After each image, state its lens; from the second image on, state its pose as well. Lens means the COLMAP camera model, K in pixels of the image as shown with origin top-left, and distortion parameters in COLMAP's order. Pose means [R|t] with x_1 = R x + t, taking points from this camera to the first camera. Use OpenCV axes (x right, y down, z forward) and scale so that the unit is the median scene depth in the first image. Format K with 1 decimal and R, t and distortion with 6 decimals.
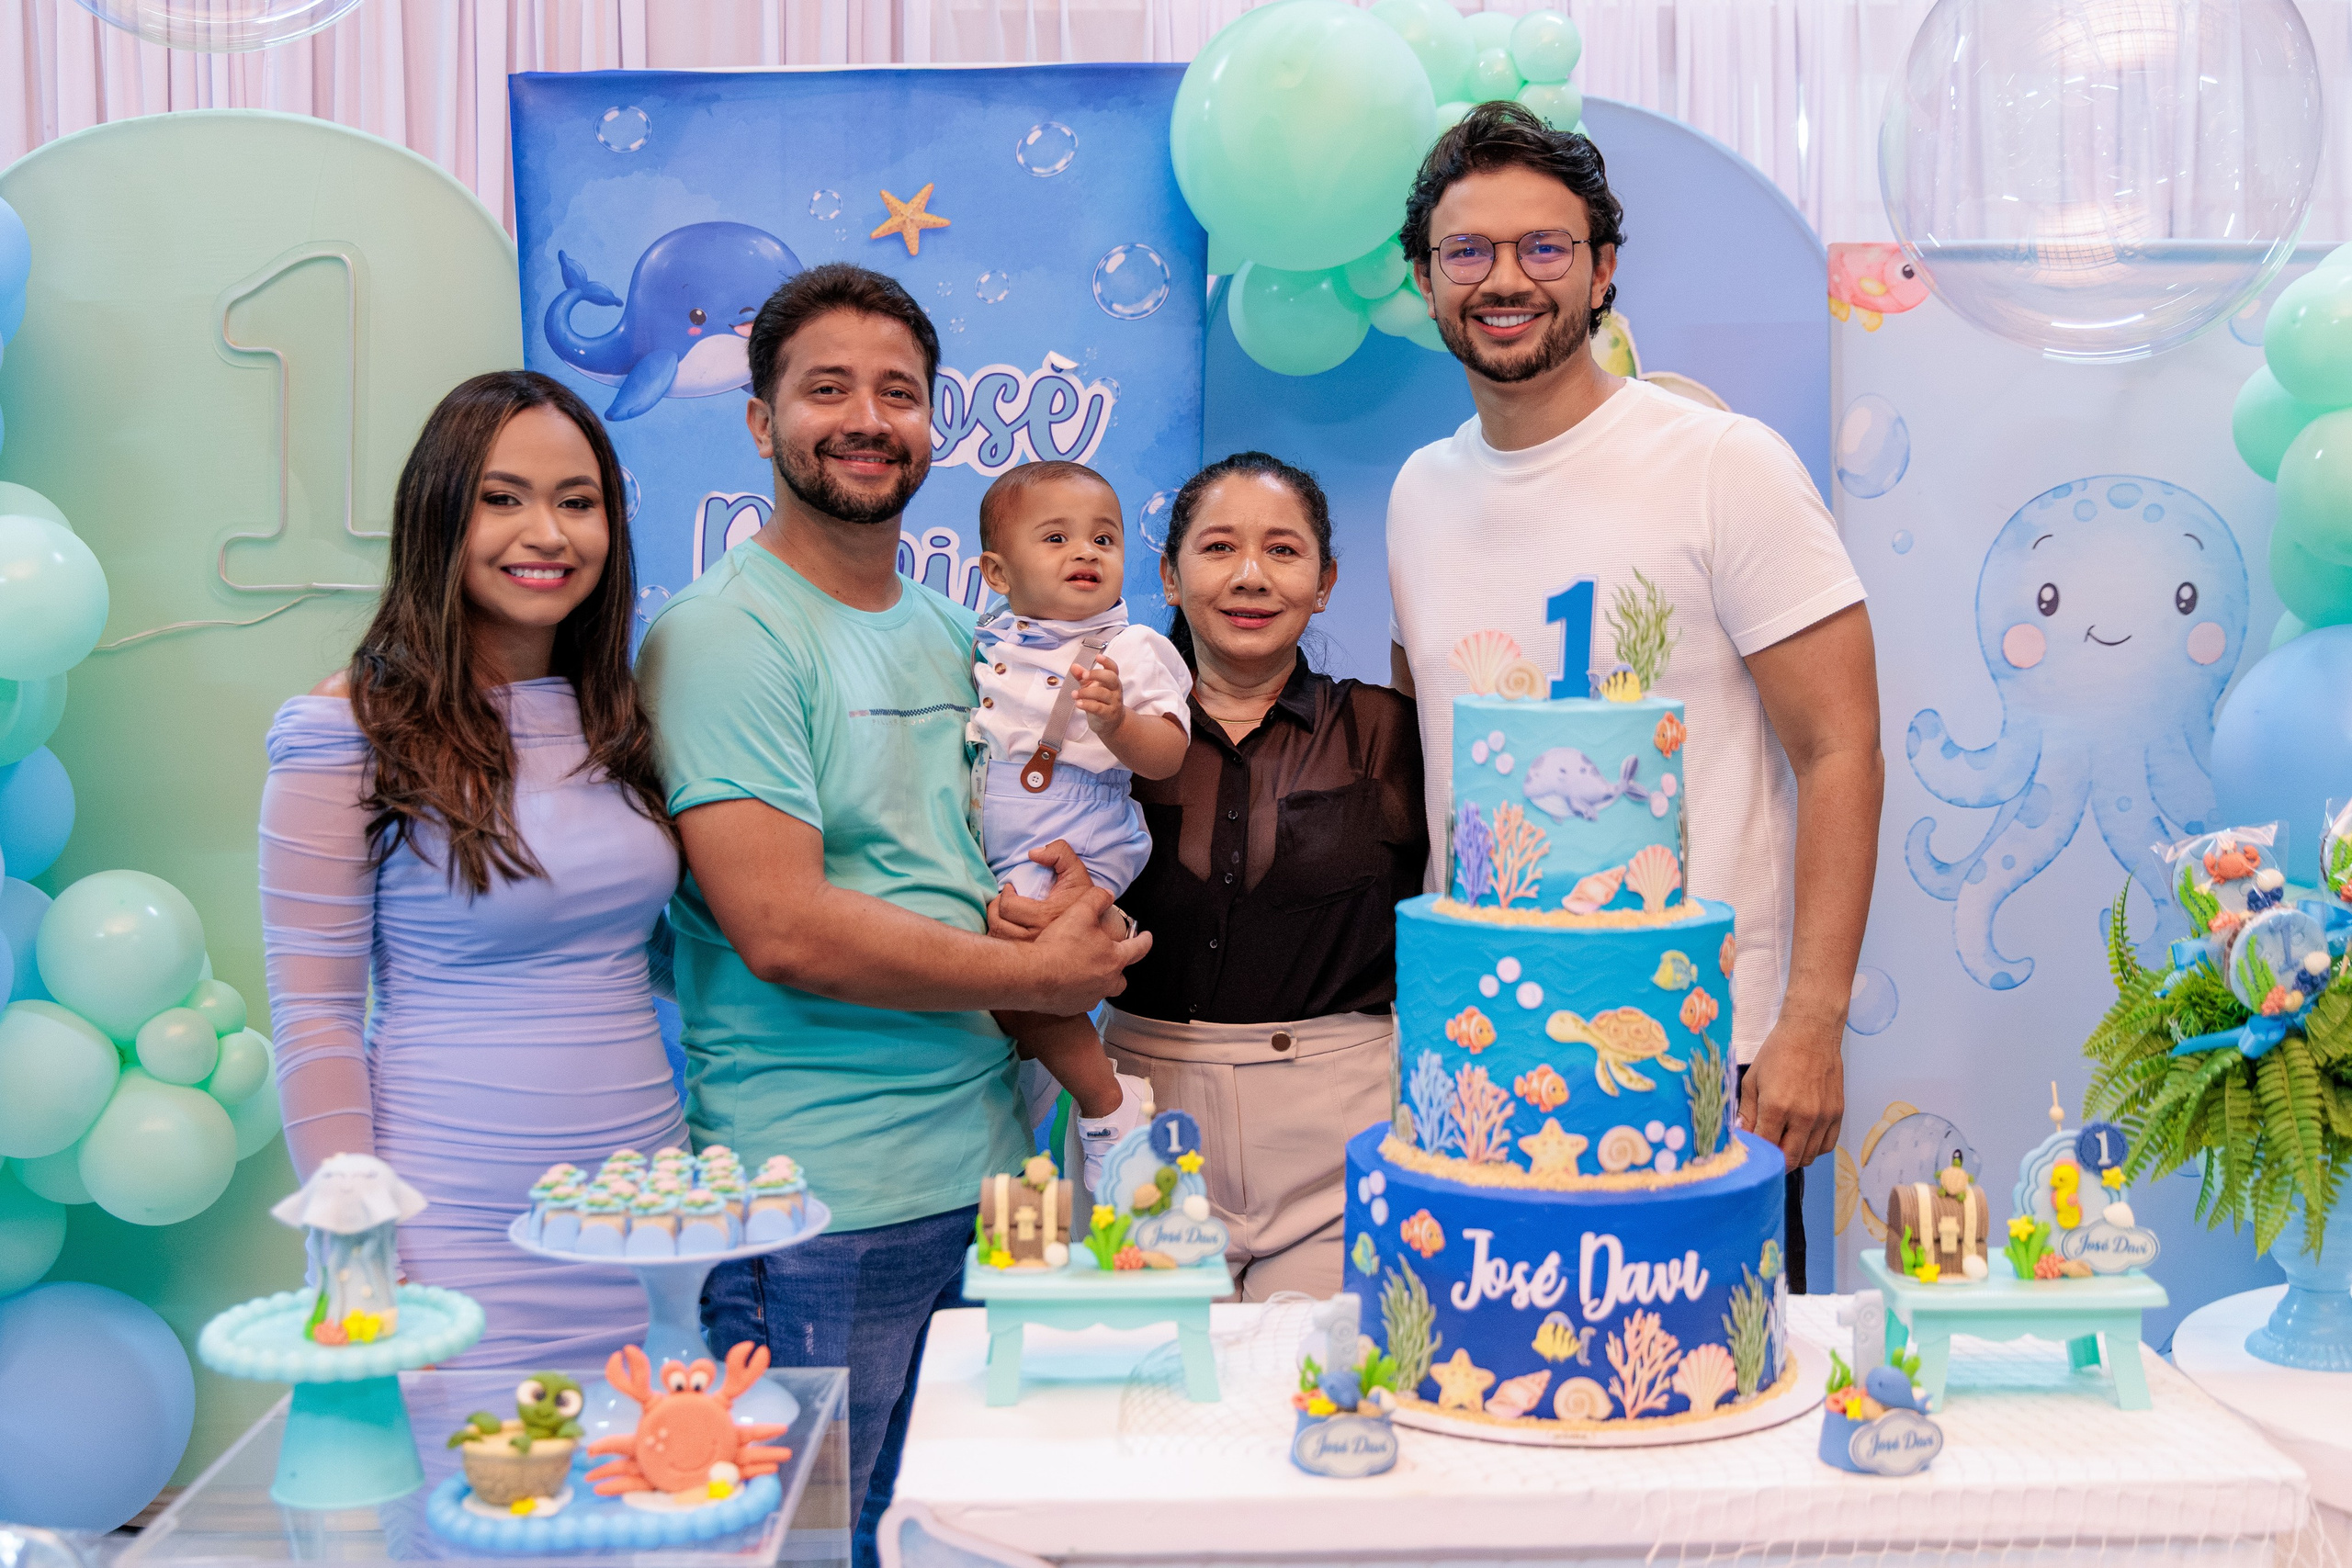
lens RADIAL K [[2770.3, 0, 1182.4], [0, 2770.3, 776.4], [0, 0, 1]] dist [0.005759, -0.003982]
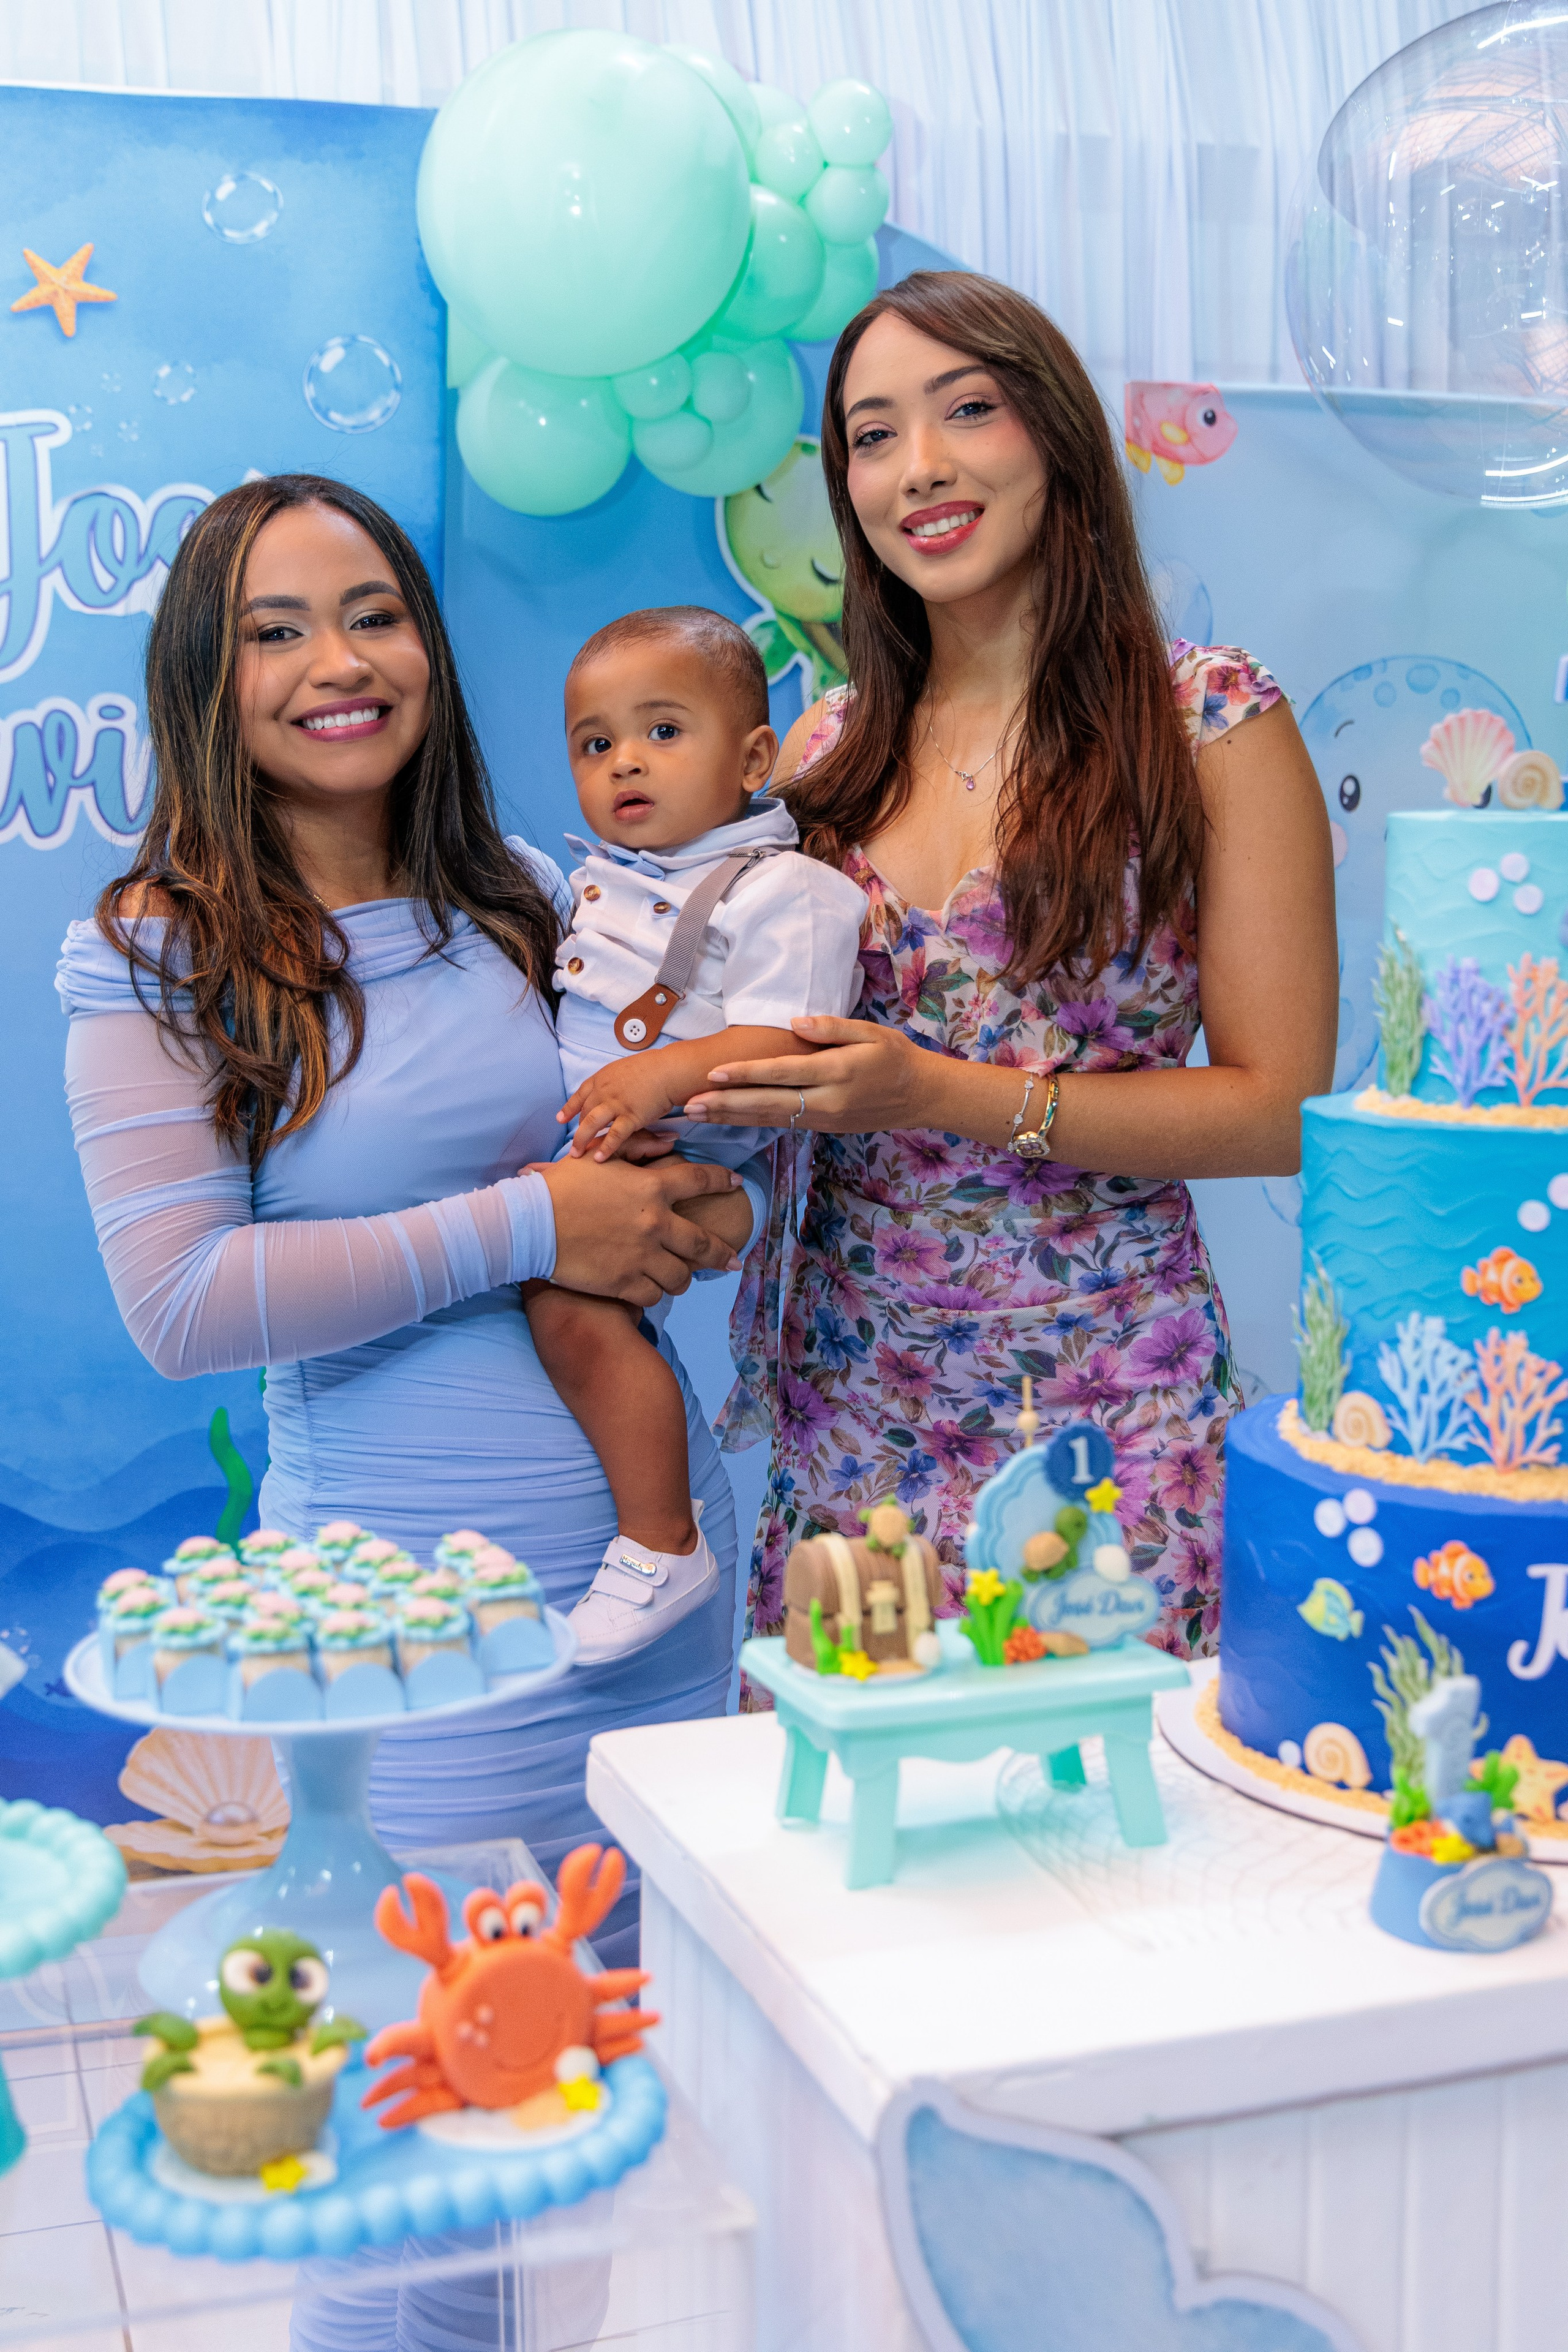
lens RADIAL K [[2770.6, 0, 787.4], [0, 2770.6, 1168.7], [0, 0, 1]] dist [0.005759, -0.003982]
pose [[0.956489, -0.037588, 0.289337, -0.266396], [0.025968, 0.998699, 0.043897, 0.027691], [-0.290610, -0.034473, 0.956220, 0.380447]]
